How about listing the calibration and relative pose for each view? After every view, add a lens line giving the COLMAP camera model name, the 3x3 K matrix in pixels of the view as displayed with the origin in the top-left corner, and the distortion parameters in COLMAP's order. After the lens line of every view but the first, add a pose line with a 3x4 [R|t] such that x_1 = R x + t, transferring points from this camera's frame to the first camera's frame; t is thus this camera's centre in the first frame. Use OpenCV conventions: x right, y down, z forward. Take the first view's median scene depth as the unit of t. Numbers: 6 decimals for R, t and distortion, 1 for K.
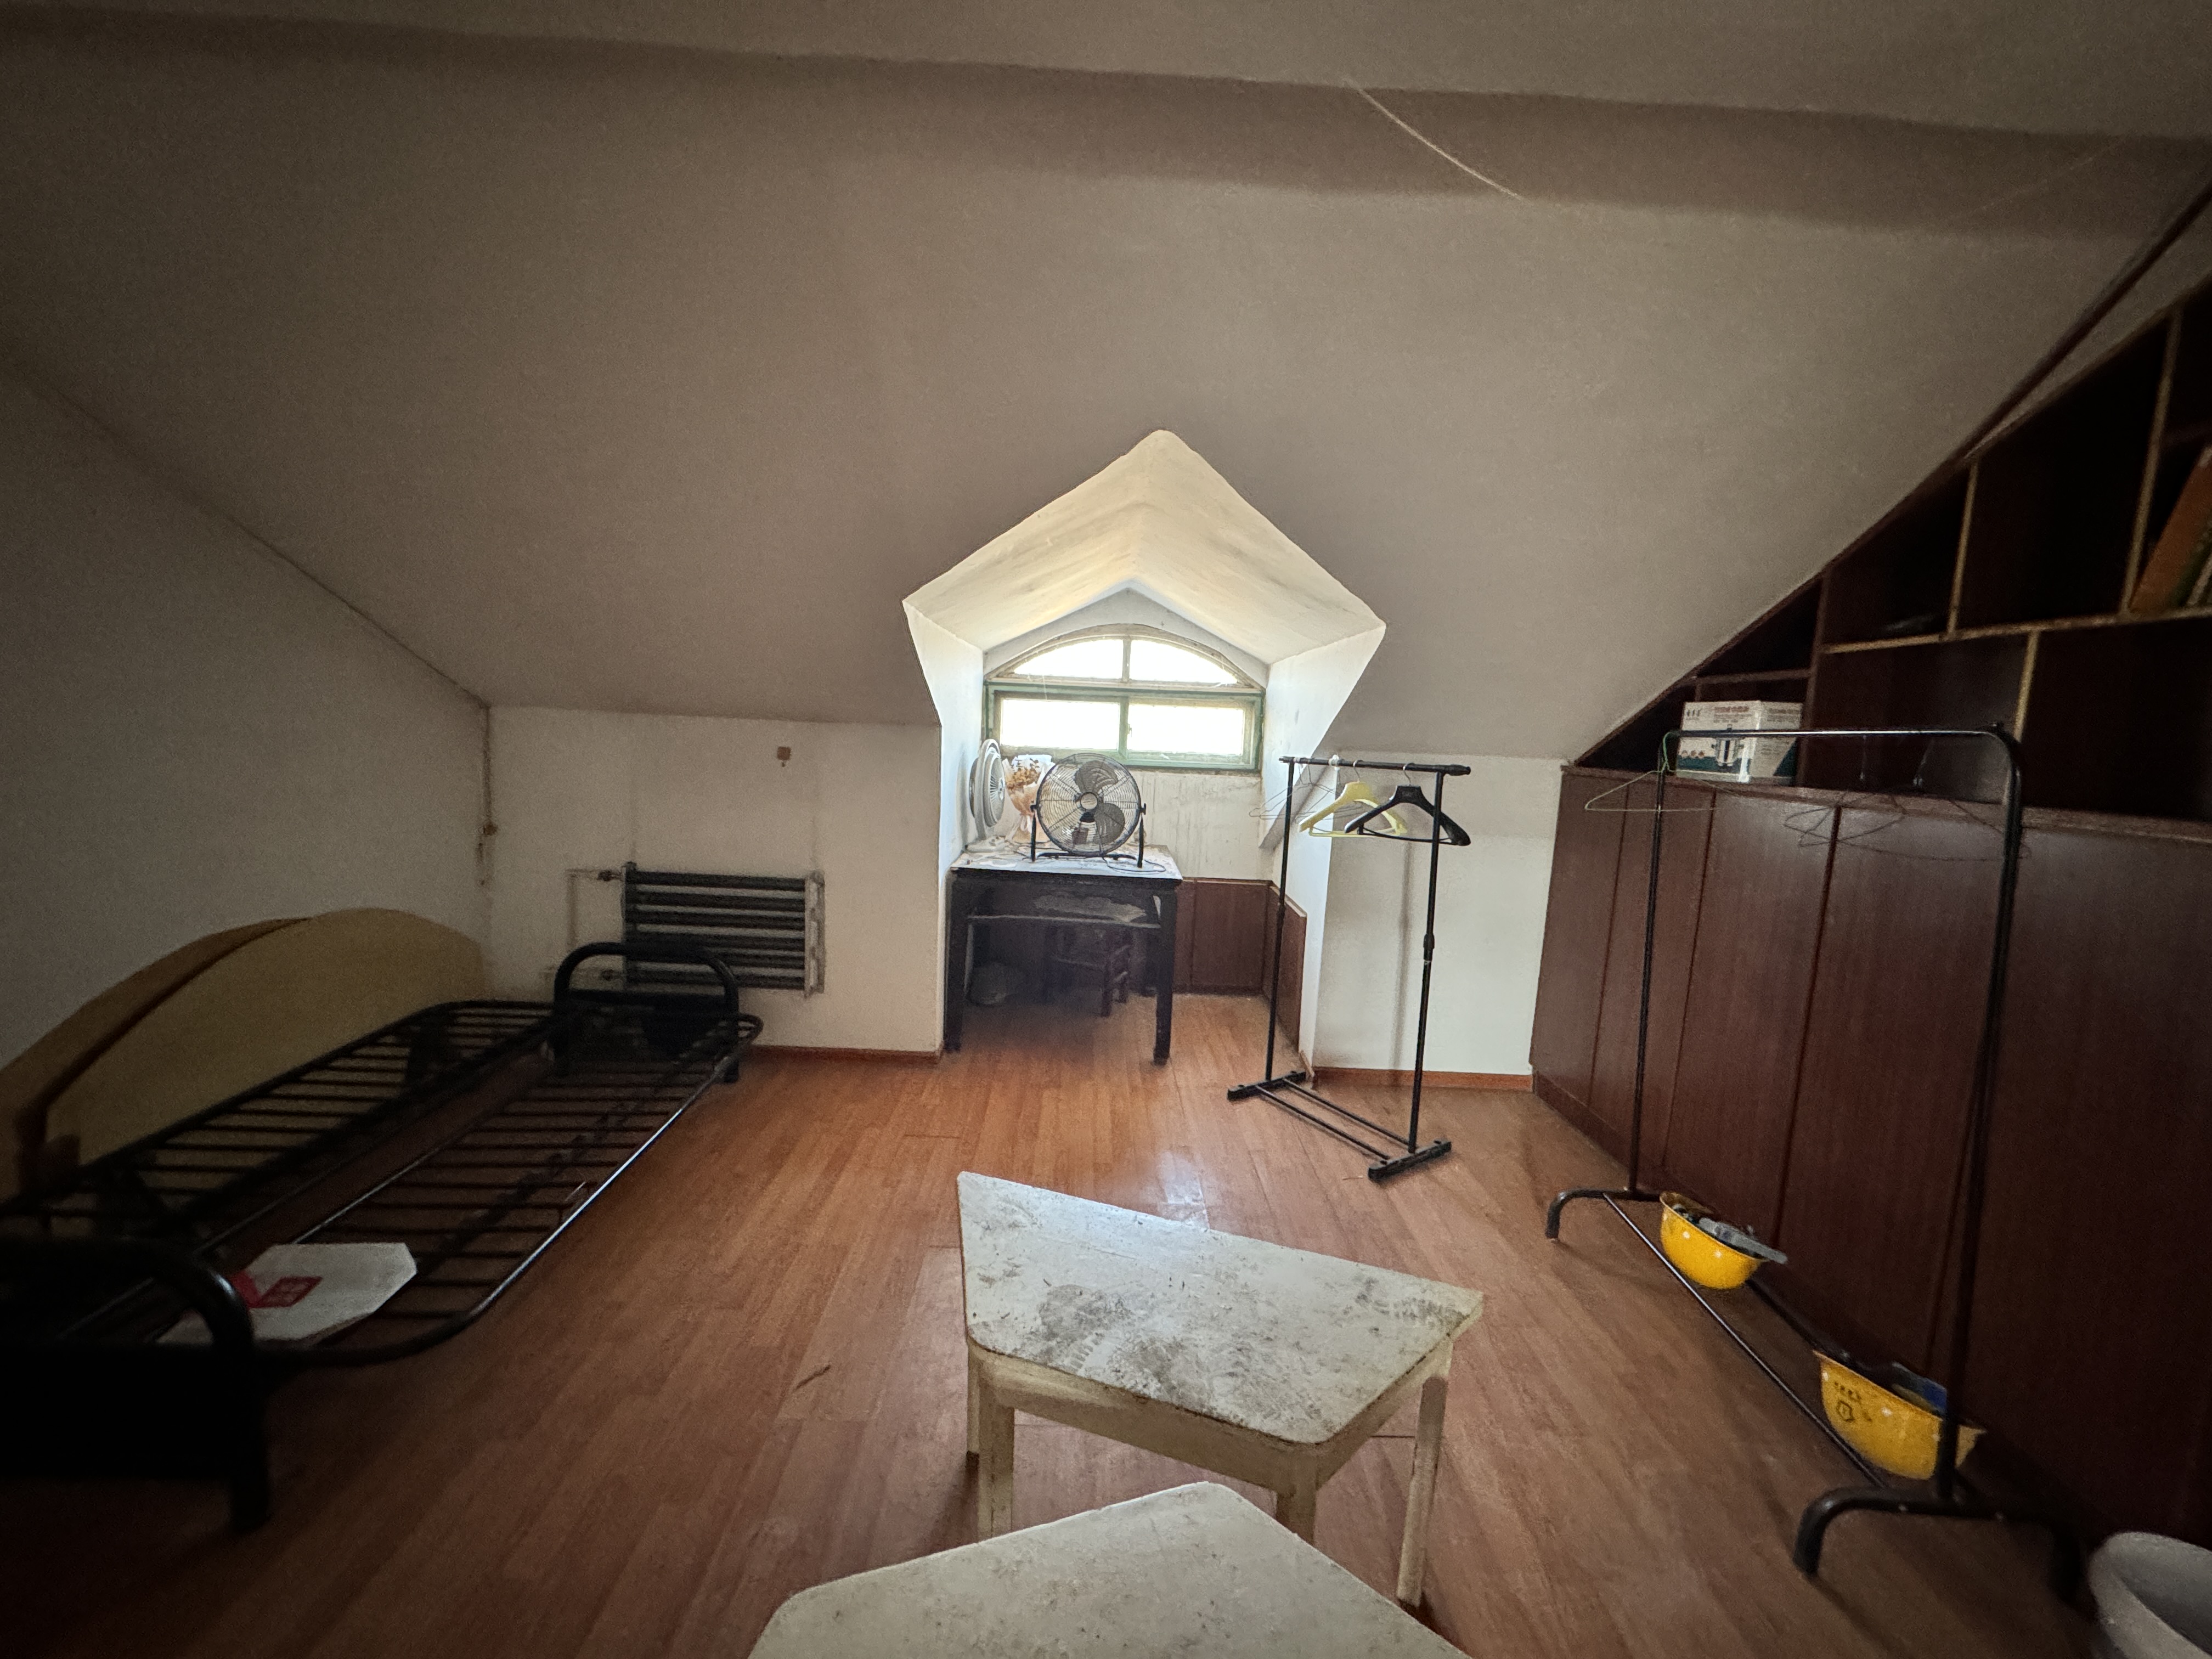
lens RADIAL K [[876.0, 0, 1106.0], [0, 876.0, 829.5], [0, 0, 1]] dist [-0.001193, -0.000052]
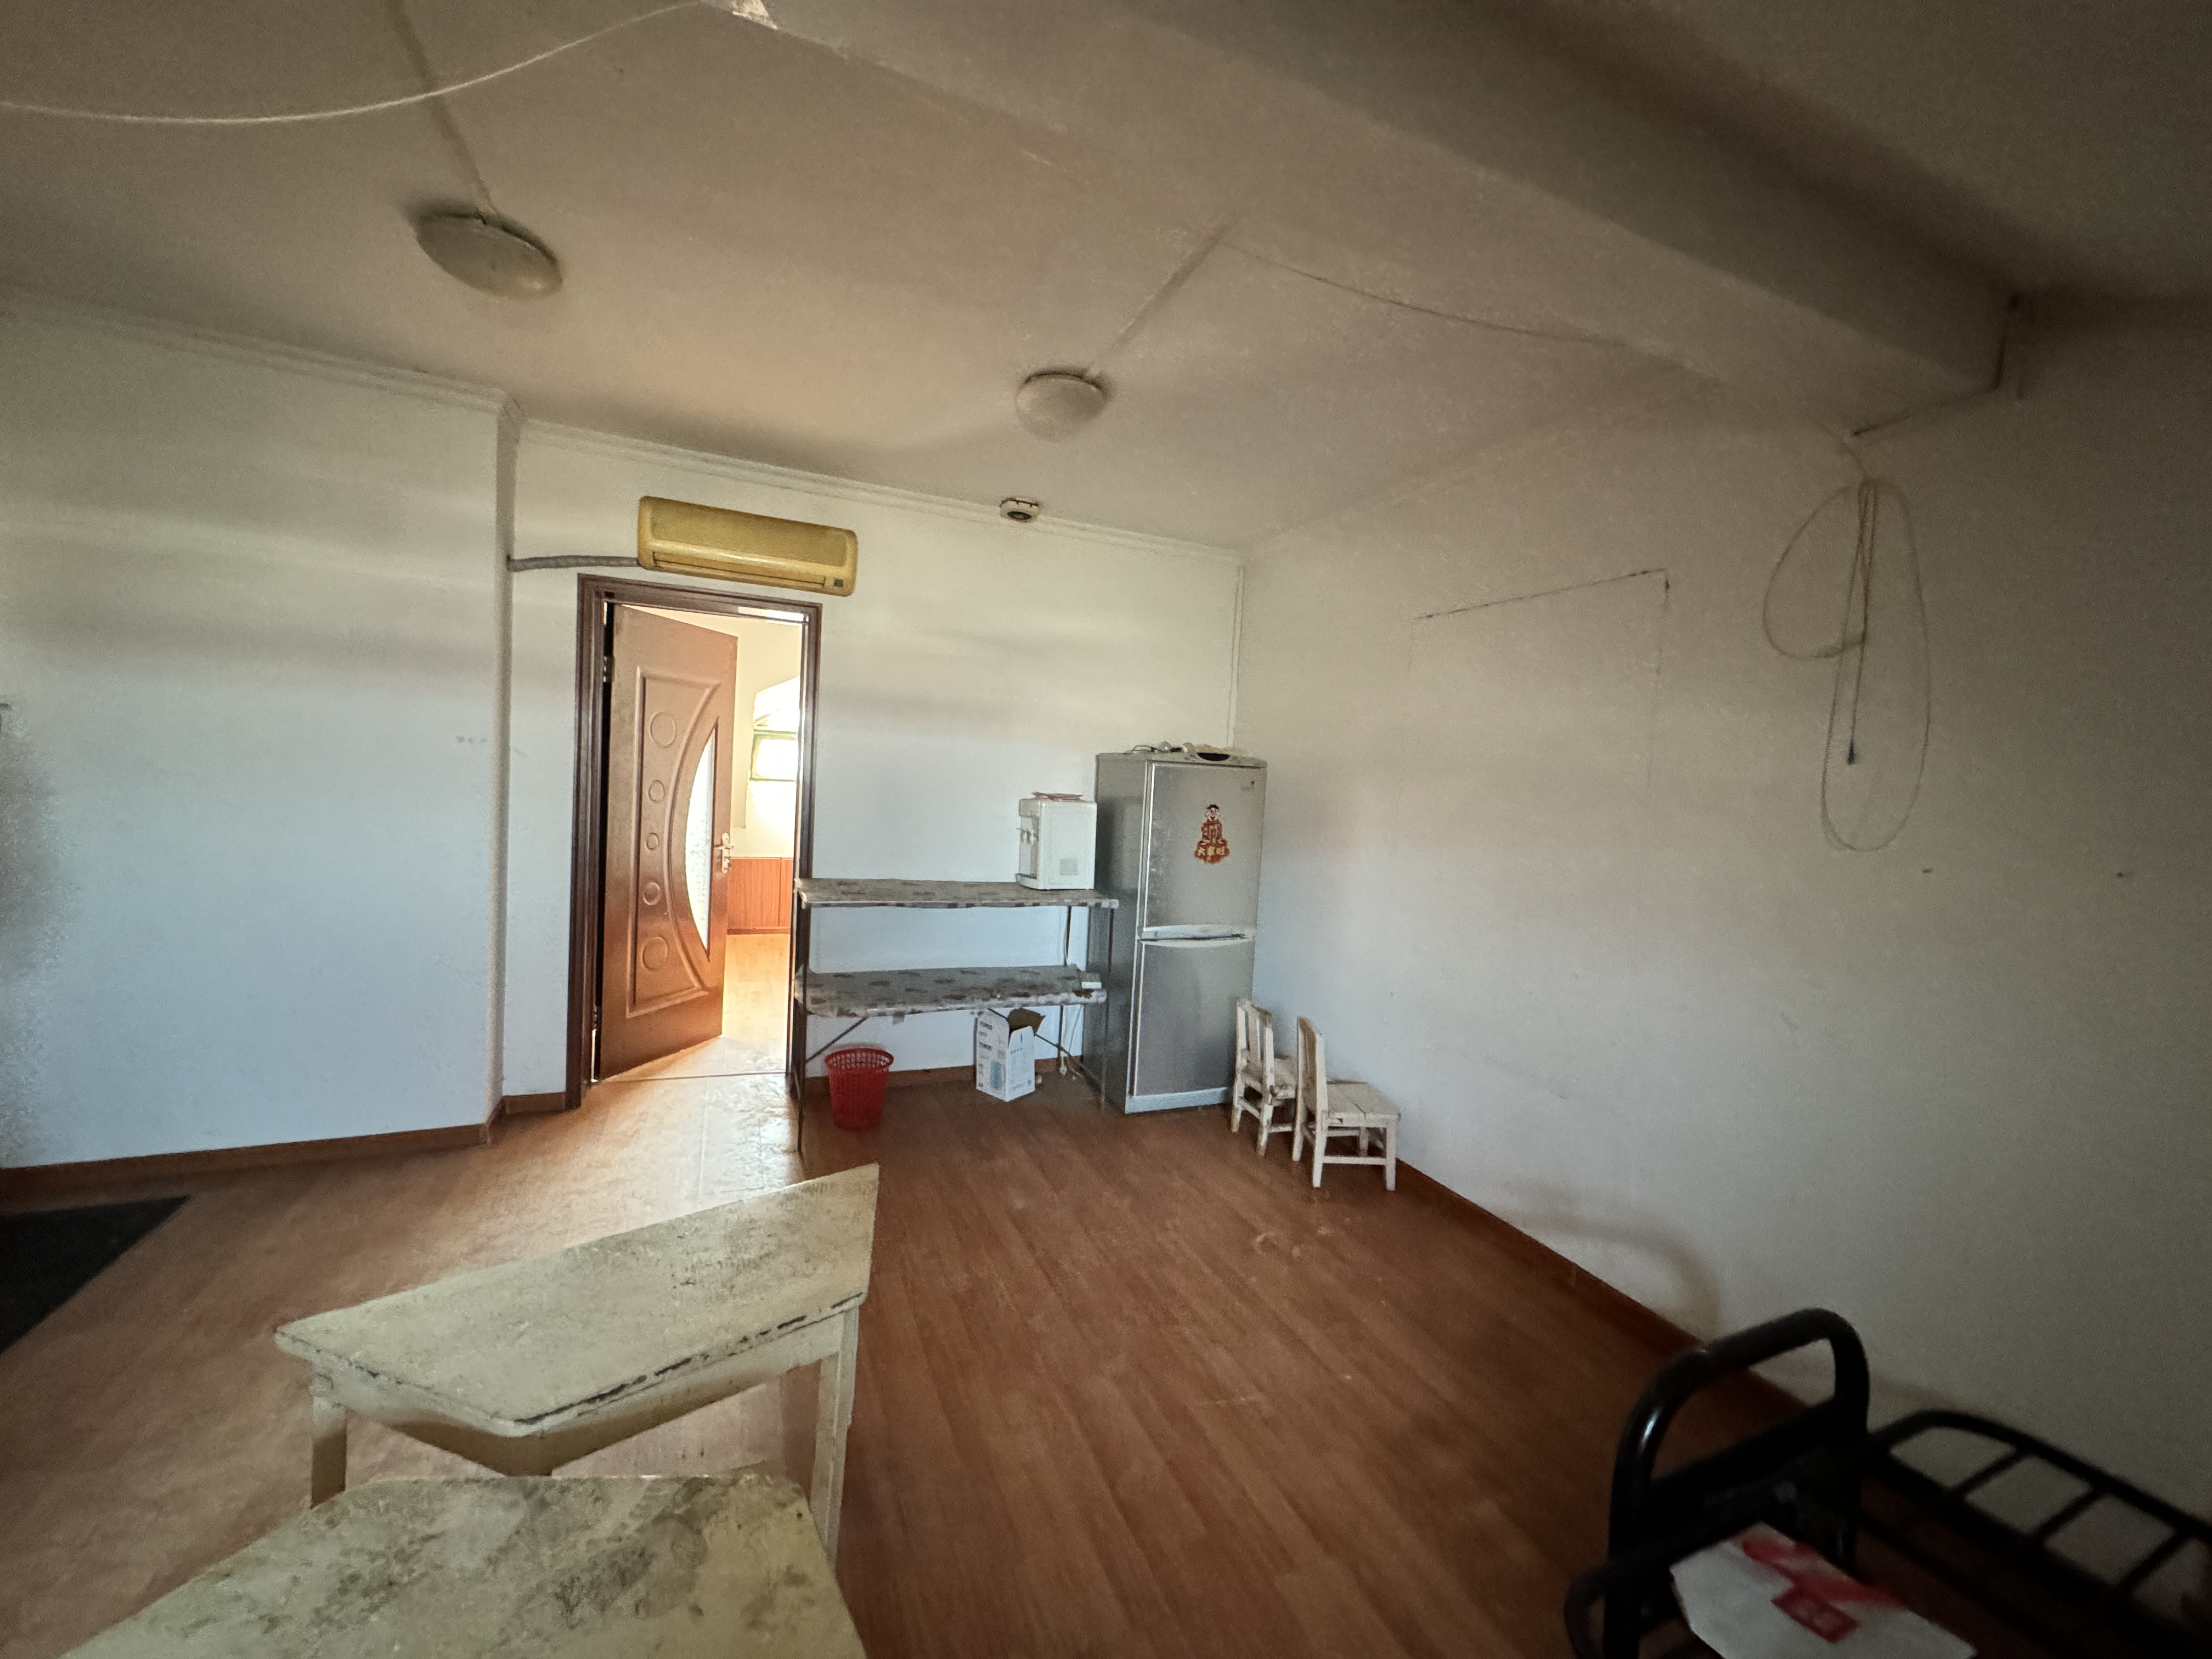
lens RADIAL K [[870.9, 0, 1106.0], [0, 870.9, 829.5], [0, 0, 1]] dist [-0.000911, 0.000342]
pose [[-0.911009, -0.077615, -0.405017, -0.015814], [-0.140392, 0.981835, 0.127634, -0.062703], [0.387753, 0.173137, -0.905357, 0.655694]]
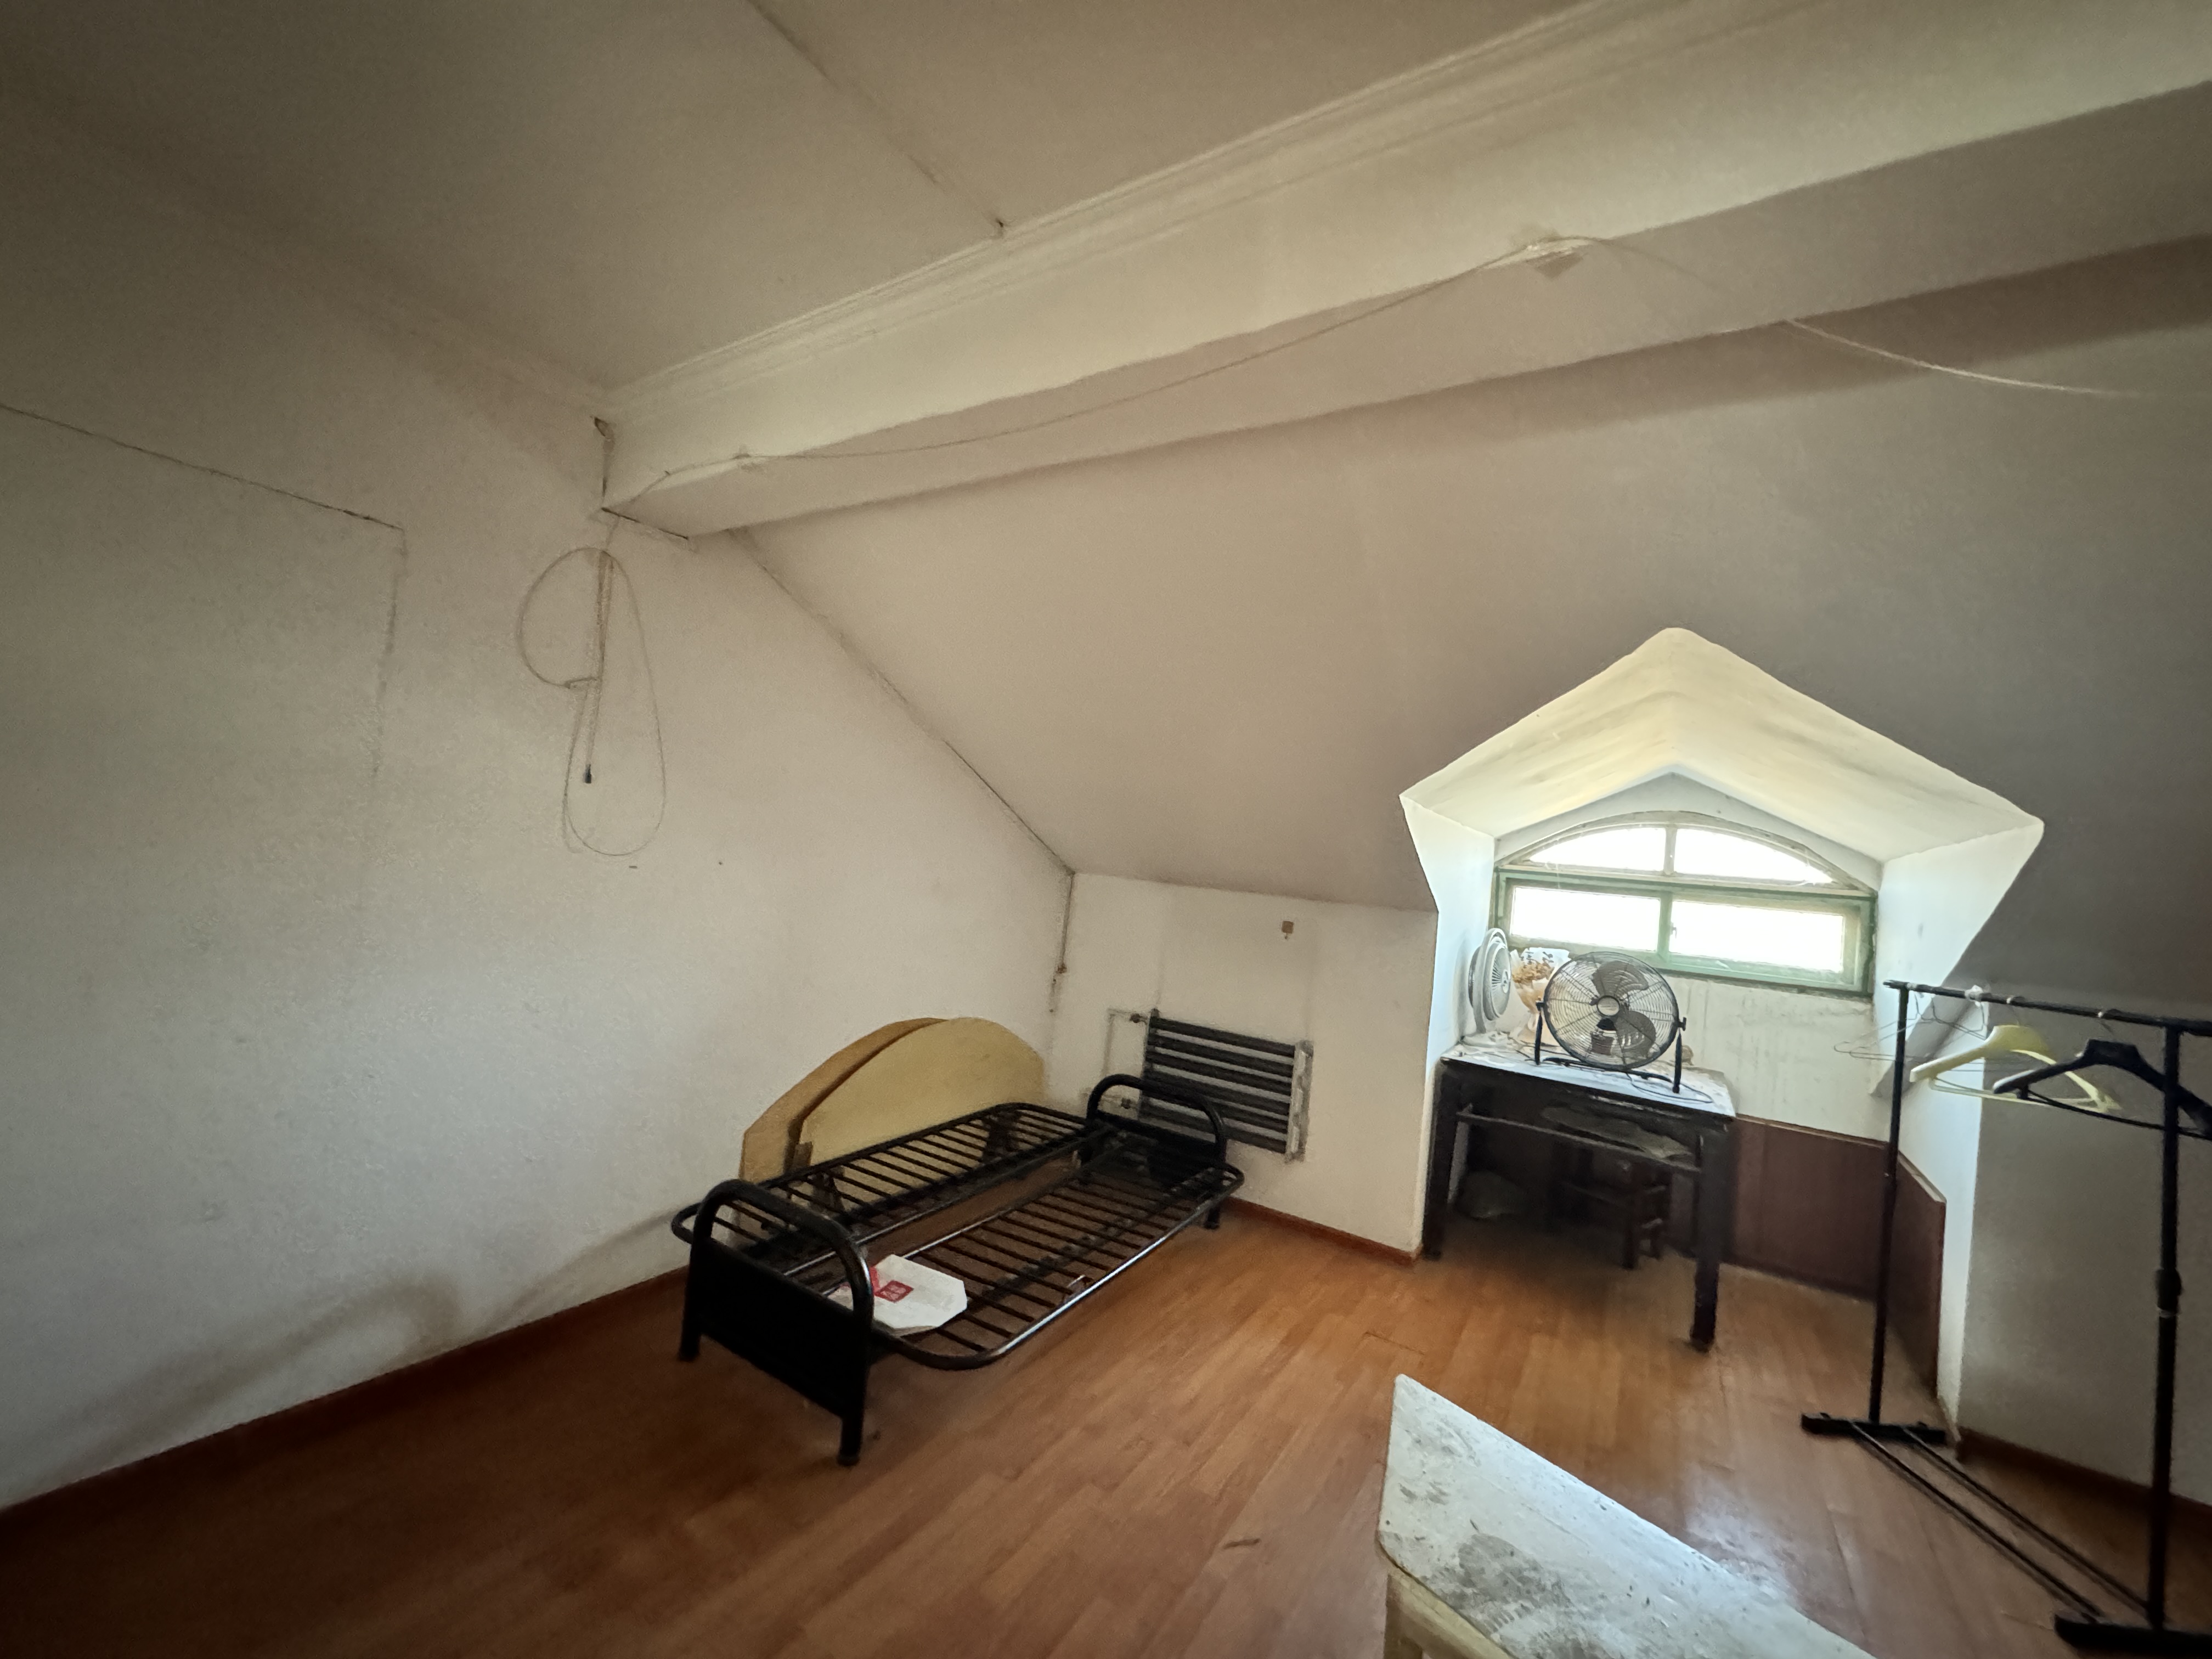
lens RADIAL K [[870.9, 0, 1106.0], [0, 870.9, 829.5], [0, 0, 1]] dist [-0.000911, 0.000342]
pose [[0.836086, 0.016121, -0.548361, 0.041463], [-0.124426, 0.979091, -0.160930, -0.002501], [0.534301, 0.202782, 0.820611, -0.046598]]
